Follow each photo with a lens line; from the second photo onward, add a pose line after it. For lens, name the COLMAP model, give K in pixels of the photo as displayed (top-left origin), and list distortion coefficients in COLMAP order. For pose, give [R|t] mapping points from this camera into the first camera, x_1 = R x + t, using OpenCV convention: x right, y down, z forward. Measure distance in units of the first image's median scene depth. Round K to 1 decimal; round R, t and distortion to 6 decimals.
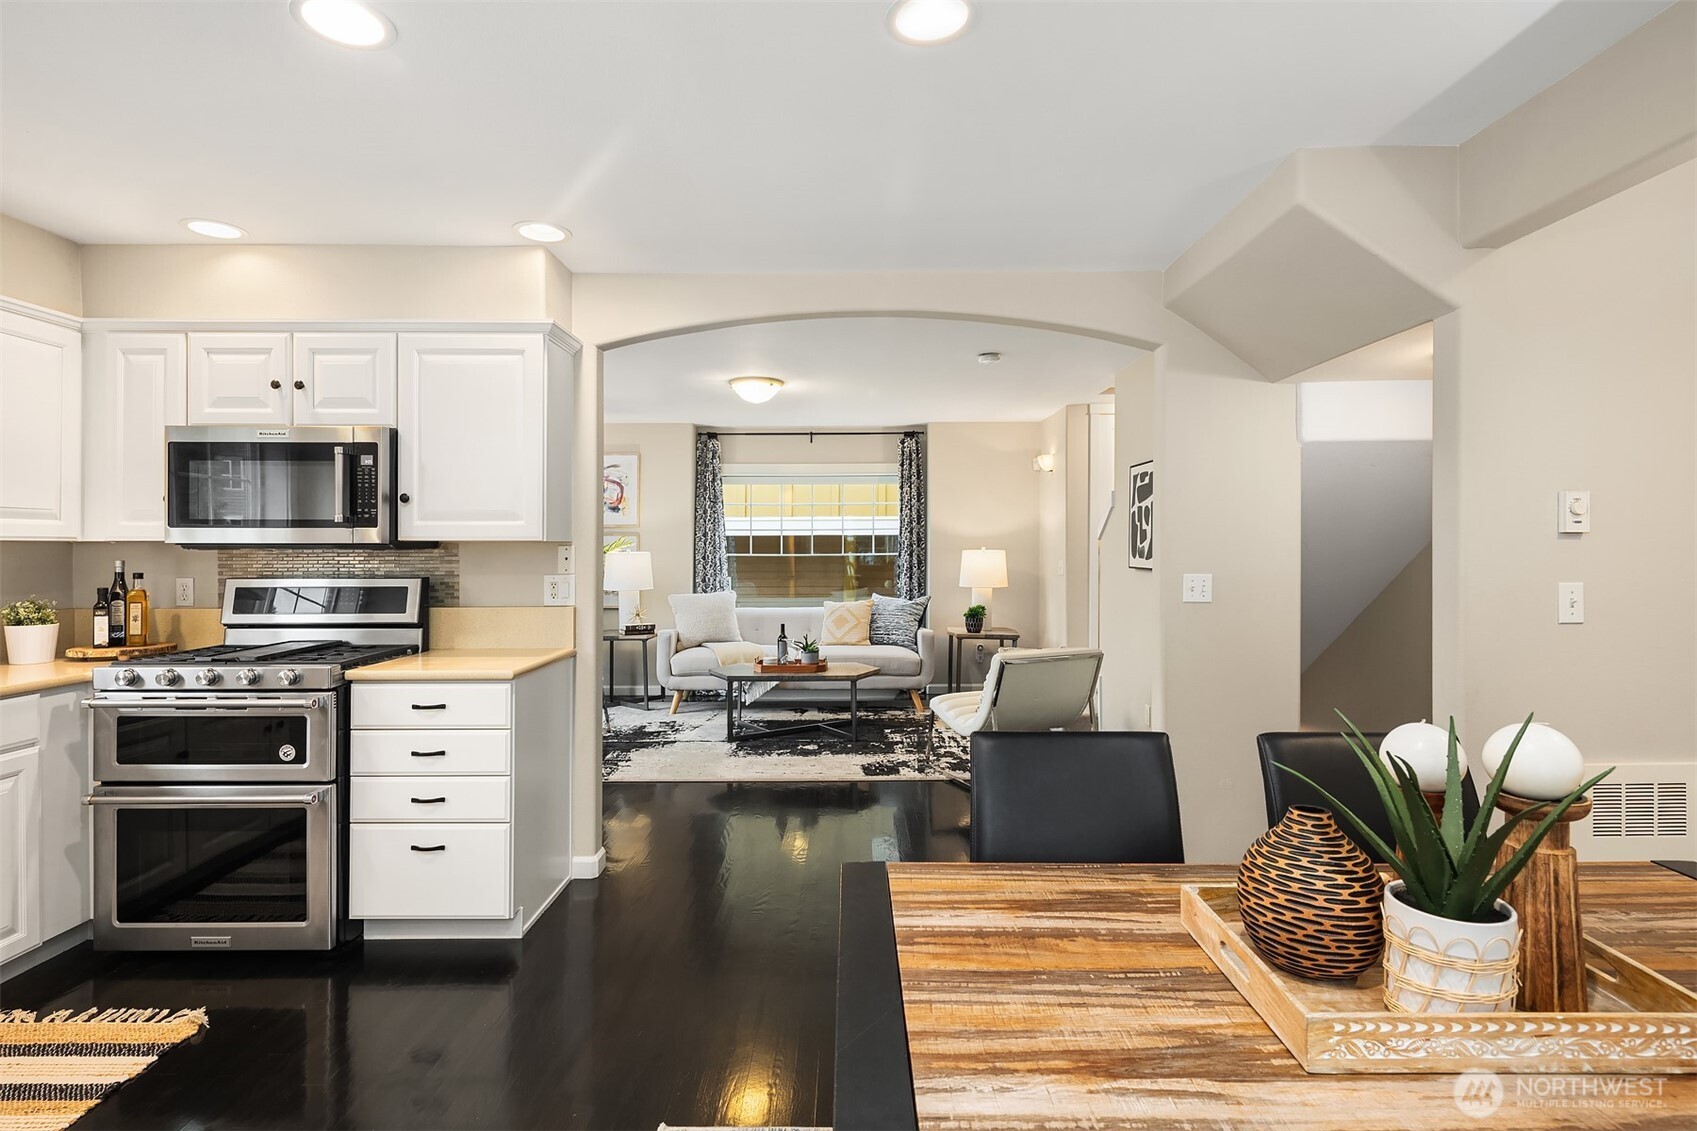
lens RADIAL K [[828.3, 0, 850.1], [0, 828.3, 540.8], [0, 0, 1]] dist [0.009066, -0.005227]
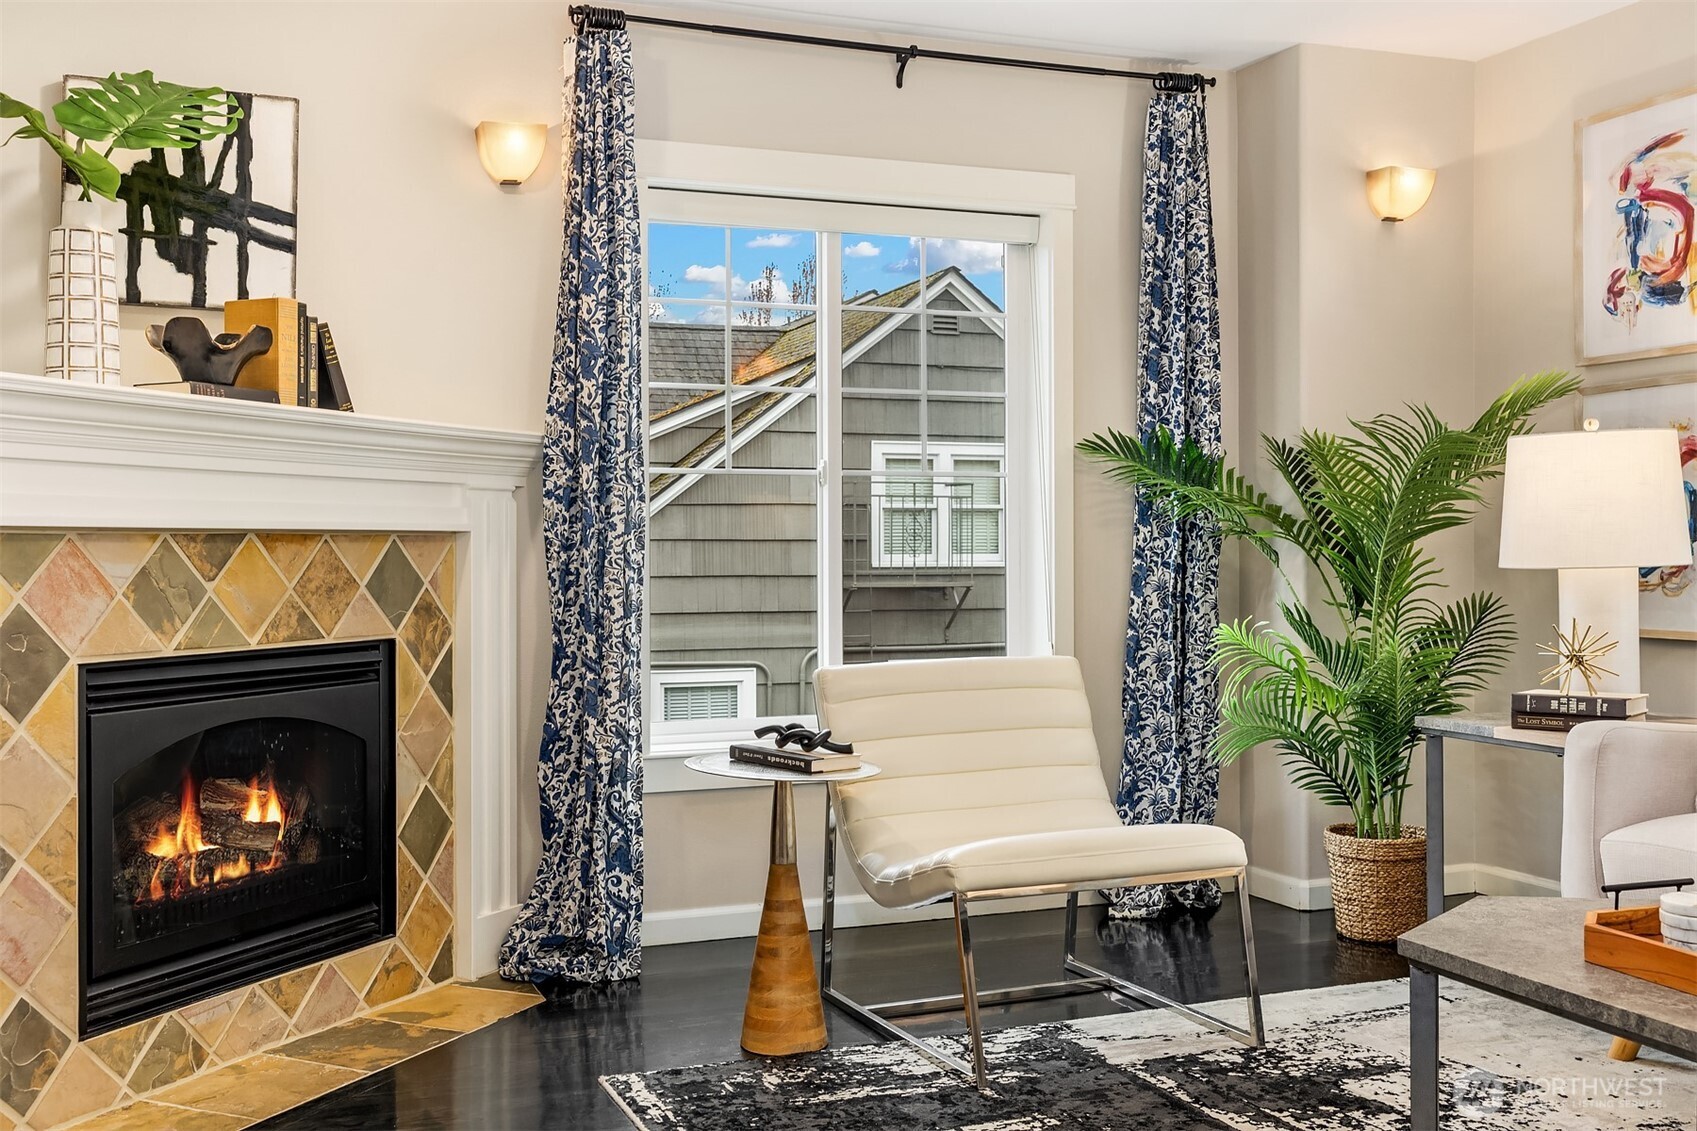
lens RADIAL K [[1695.2, 0, 875.0], [0, 1695.2, 542.9], [0, 0, 1]] dist [0.007801, 0.000000]
pose [[0.364461, -0.002035, -0.931216, 0.362159], [0.015323, 0.999875, 0.003813, 0.094280], [0.931093, -0.015659, 0.364447, 1.204895]]
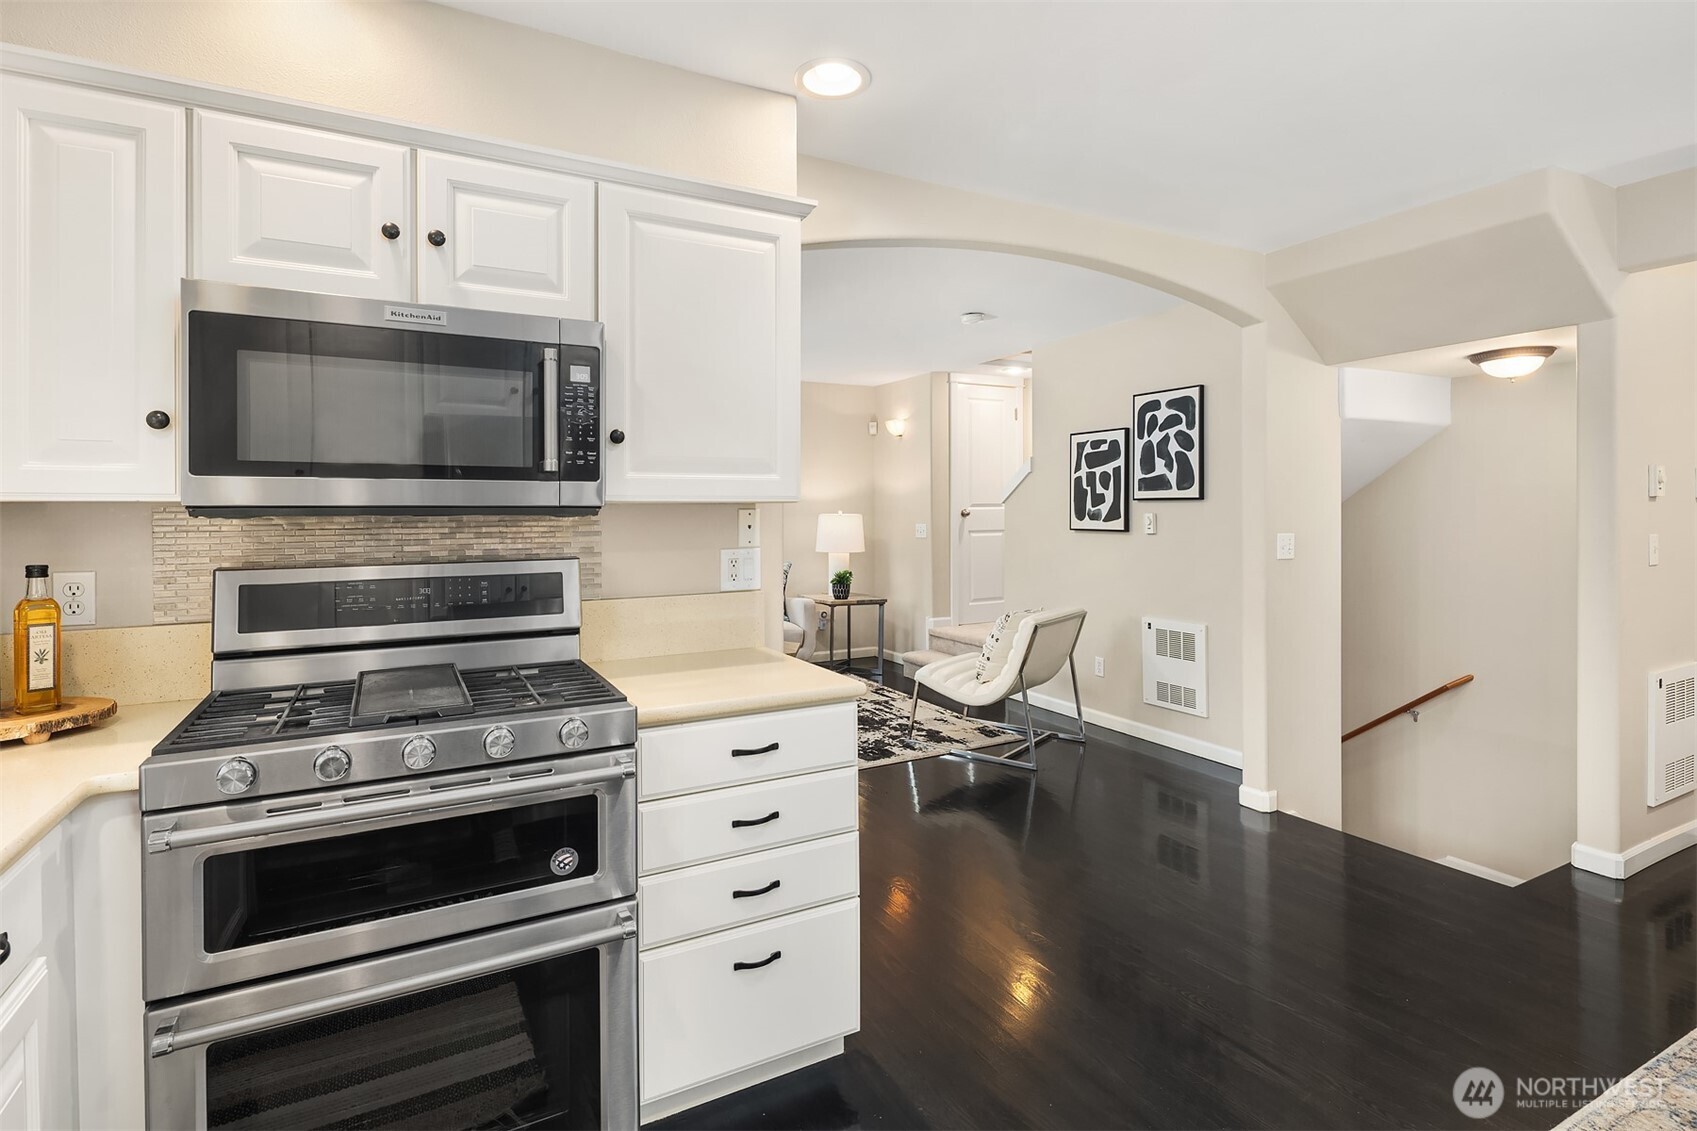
lens RADIAL K [[828.3, 0, 844.5], [0, 828.3, 510.0], [0, 0, 1]] dist [0.009066, -0.005227]
pose [[0.884729, -0.002643, 0.466098, -0.616701], [-0.000172, 0.999982, 0.005997, 0.001912], [-0.466106, -0.005386, 0.884713, 0.308156]]
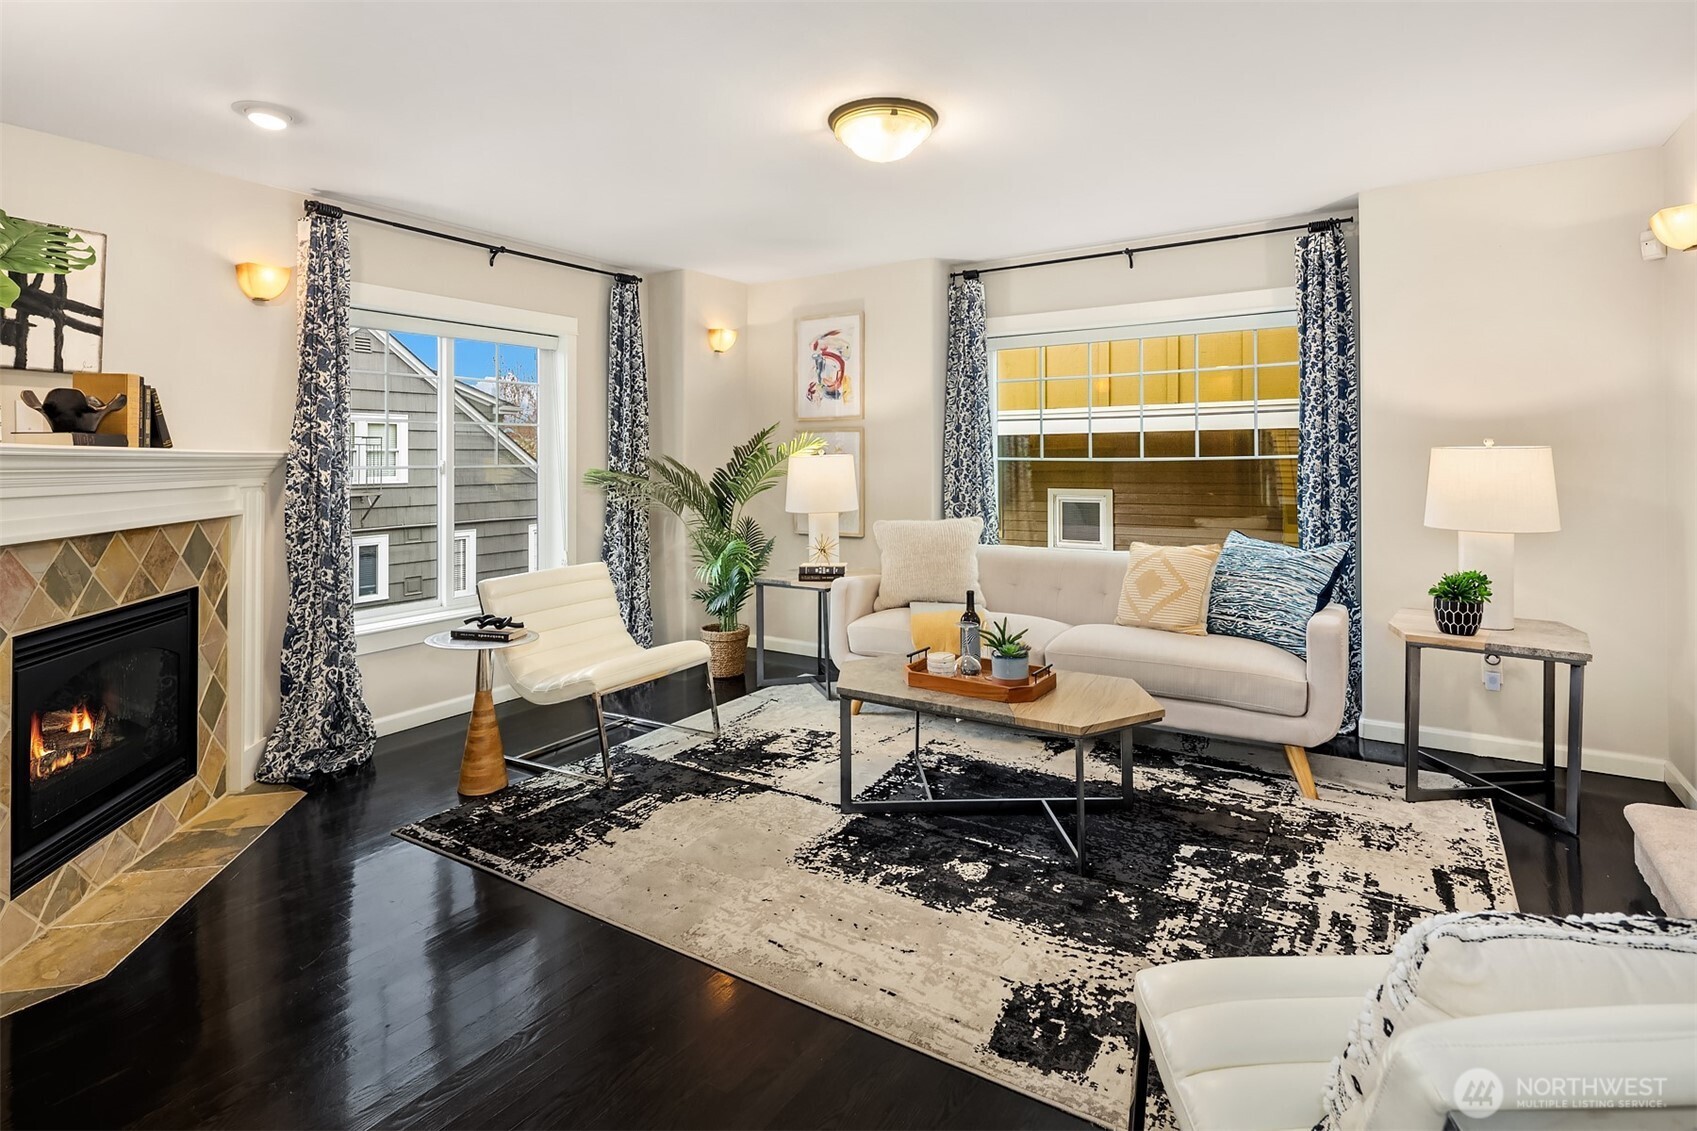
lens RADIAL K [[828.3, 0, 856.6], [0, 828.3, 442.1], [0, 0, 1]] dist [0.009066, -0.005227]
pose [[0.839483, -0.013989, -0.543206, 0.256417], [0.011963, 0.999902, -0.007262, 0.017503], [0.543255, -0.000402, 0.839568, 0.951597]]
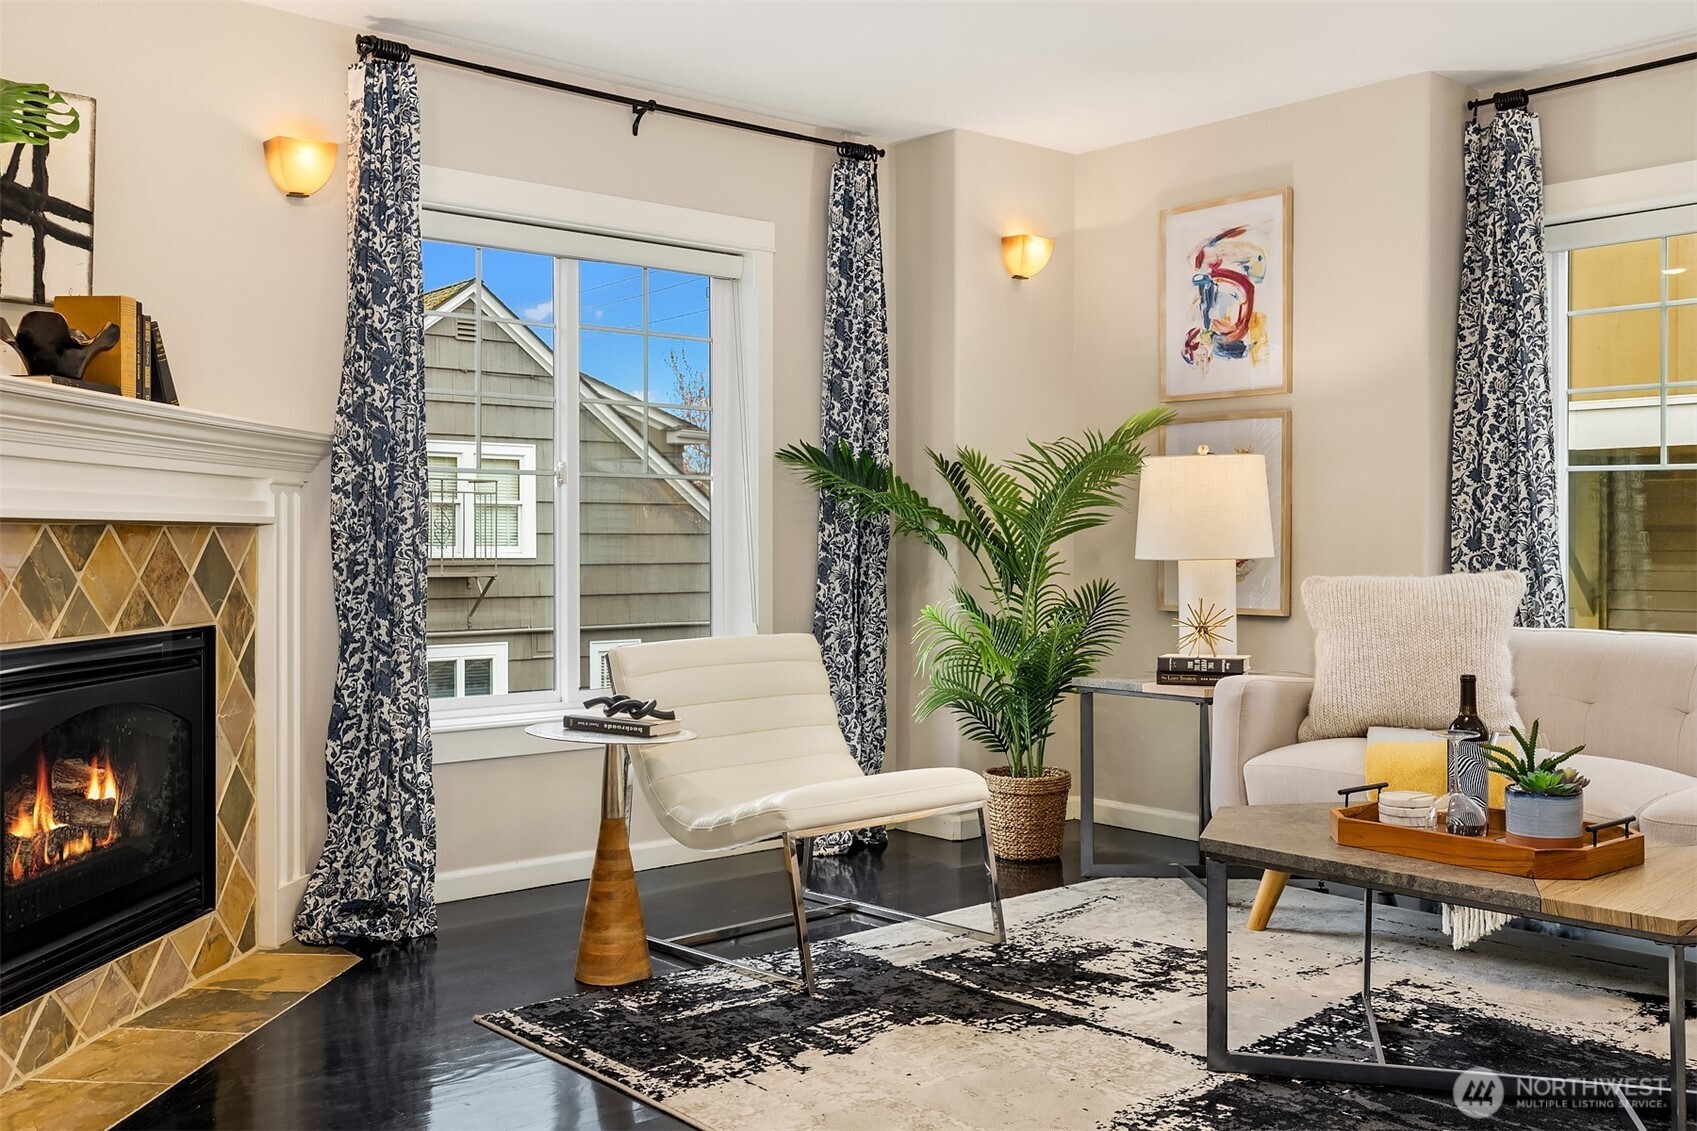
lens RADIAL K [[1550.4, 0, 872.0], [0, 1550.4, 538.2], [0, 0, 1]] dist [0.001143, 0.000000]
pose [[0.653474, 0.001946, -0.756947, 0.310416], [0.007209, 0.999935, 0.008794, 0.089968], [0.756915, -0.011203, 0.653417, 0.953208]]
